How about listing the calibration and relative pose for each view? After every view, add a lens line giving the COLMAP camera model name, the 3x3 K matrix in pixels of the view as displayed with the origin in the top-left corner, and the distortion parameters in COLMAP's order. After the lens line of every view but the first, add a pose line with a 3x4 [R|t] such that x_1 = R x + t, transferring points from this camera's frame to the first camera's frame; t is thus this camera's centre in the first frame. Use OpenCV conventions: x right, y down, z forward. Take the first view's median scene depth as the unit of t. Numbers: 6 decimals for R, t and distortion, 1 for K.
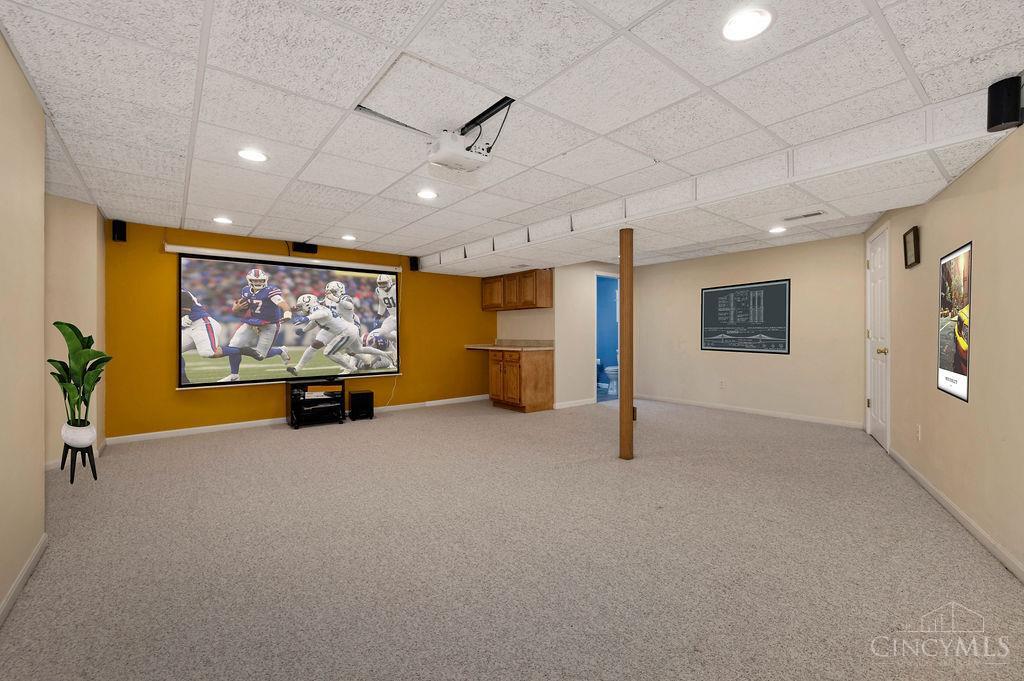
lens RADIAL K [[433.2, 0, 515.9], [0, 433.2, 330.1], [0, 0, 1]] dist [-0.001709, -0.000118]
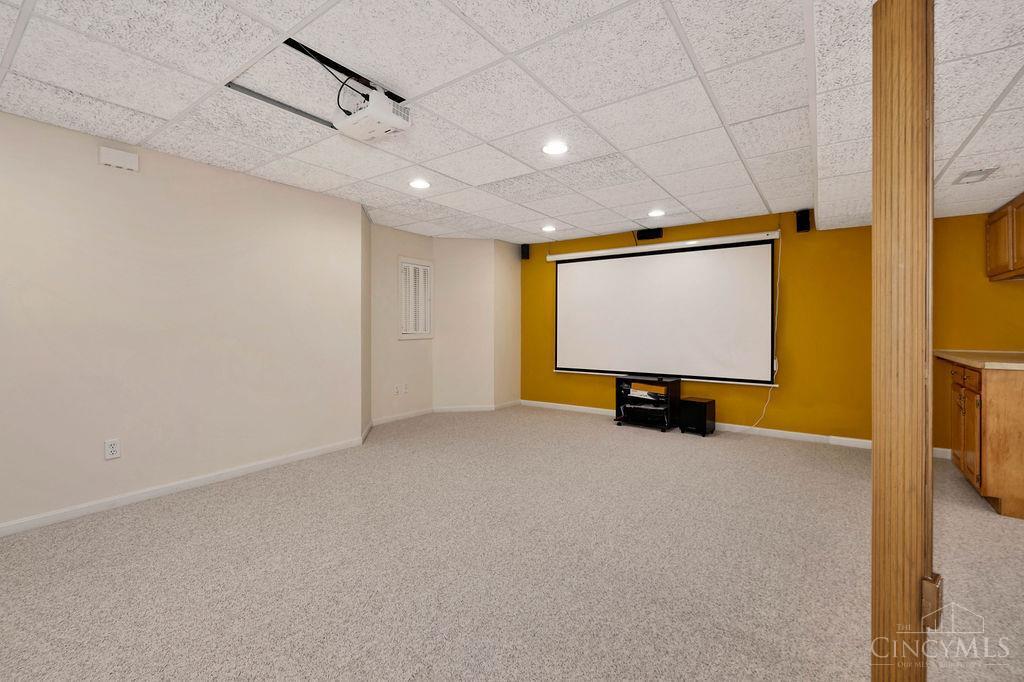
lens RADIAL K [[443.4, 0, 506.1], [0, 443.4, 325.2], [0, 0, 1]] dist [-0.001233, -0.000379]
pose [[0.256441, 0.002366, -0.966557, 0.319736], [0.005422, 0.999978, 0.003886, 0.000081], [0.966545, -0.006237, 0.256423, 0.419193]]
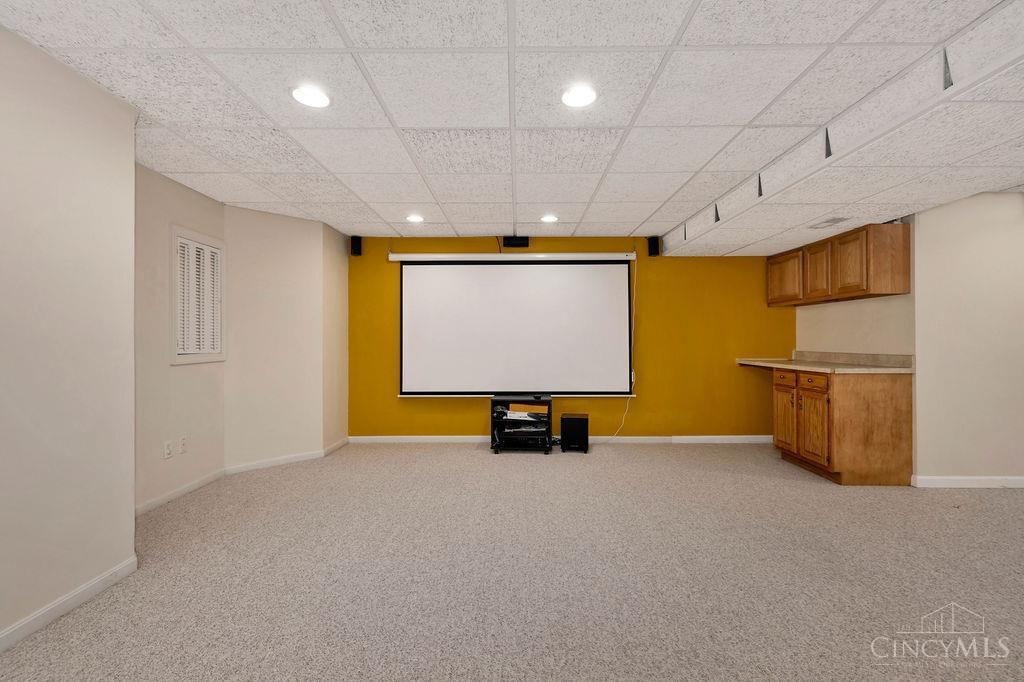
lens RADIAL K [[433.7, 0, 511.9], [0, 433.7, 338.7], [0, 0, 1]] dist [-0.000713, -0.000046]
pose [[0.770201, 0.000467, -0.637801, 0.051537], [0.003064, 0.999985, 0.004432, -0.000802], [0.637794, -0.005368, 0.770189, 0.301214]]
